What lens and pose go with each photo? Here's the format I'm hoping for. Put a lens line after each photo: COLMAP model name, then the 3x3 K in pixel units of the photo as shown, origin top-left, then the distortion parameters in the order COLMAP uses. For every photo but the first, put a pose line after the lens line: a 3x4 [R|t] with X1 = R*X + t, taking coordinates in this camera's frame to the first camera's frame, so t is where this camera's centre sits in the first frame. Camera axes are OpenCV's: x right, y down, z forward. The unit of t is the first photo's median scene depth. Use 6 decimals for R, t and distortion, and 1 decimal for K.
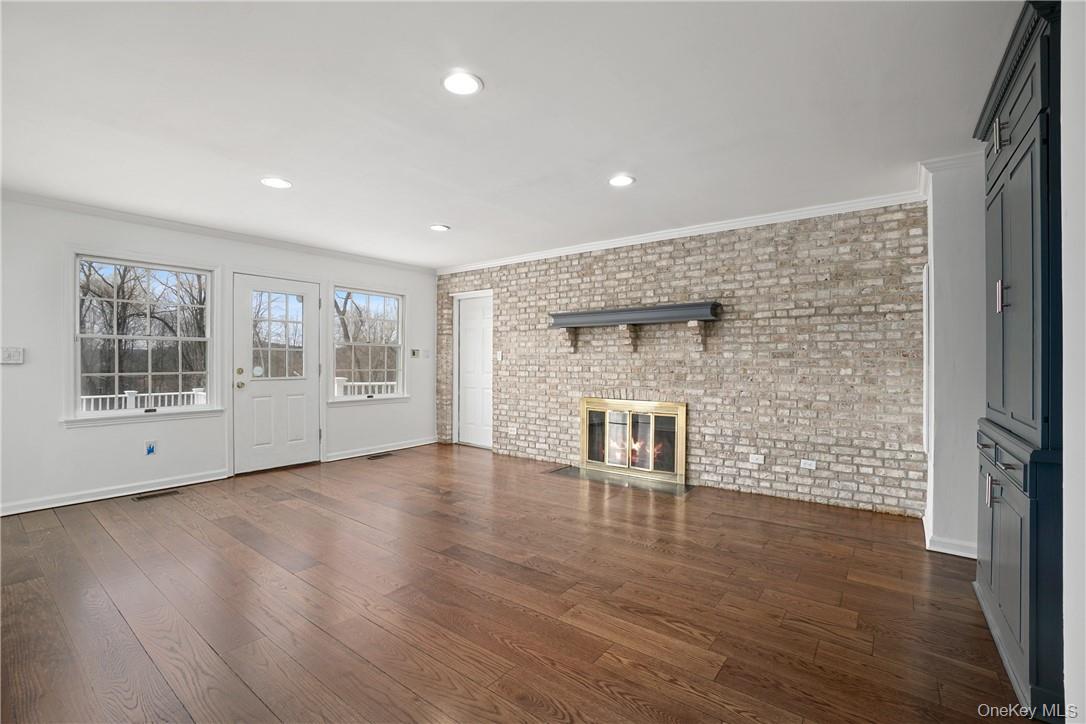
lens RADIAL K [[482.3, 0, 543.5], [0, 482.3, 354.0], [0, 0, 1]] dist [-0.063714, 0.020803]
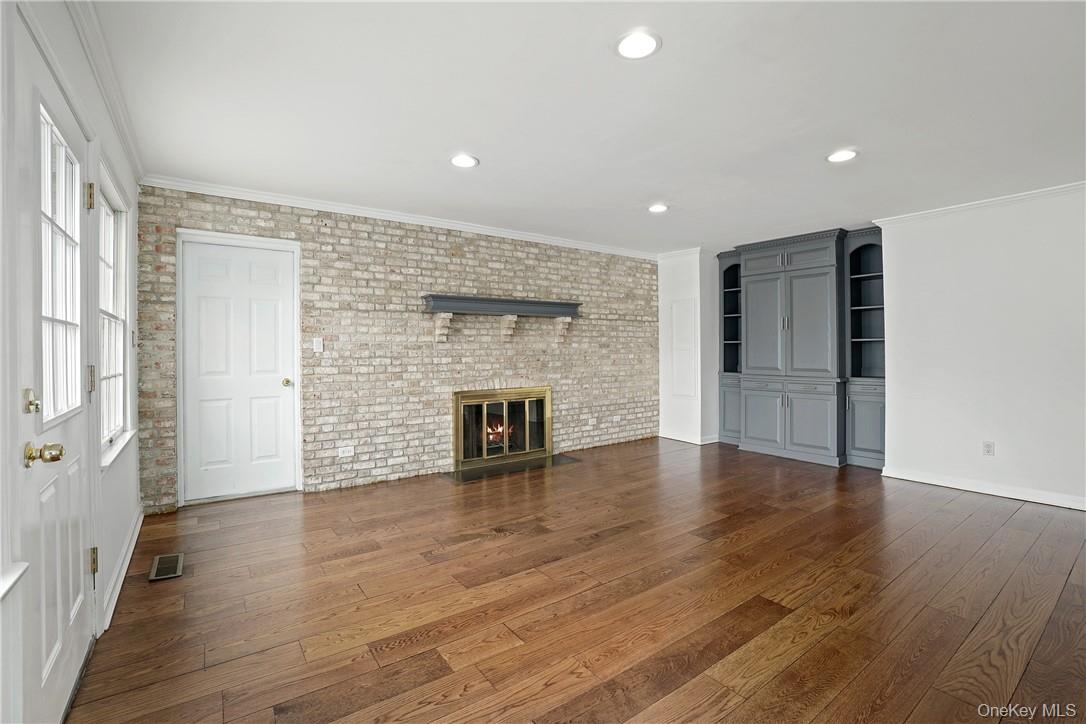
lens RADIAL K [[482.3, 0, 543.5], [0, 482.3, 354.0], [0, 0, 1]] dist [-0.063714, 0.020803]
pose [[0.283618, -0.005082, 0.958924, -0.760461], [0.000600, 0.999987, 0.005122, 0.015849], [-0.958937, -0.000878, 0.283617, 0.616009]]
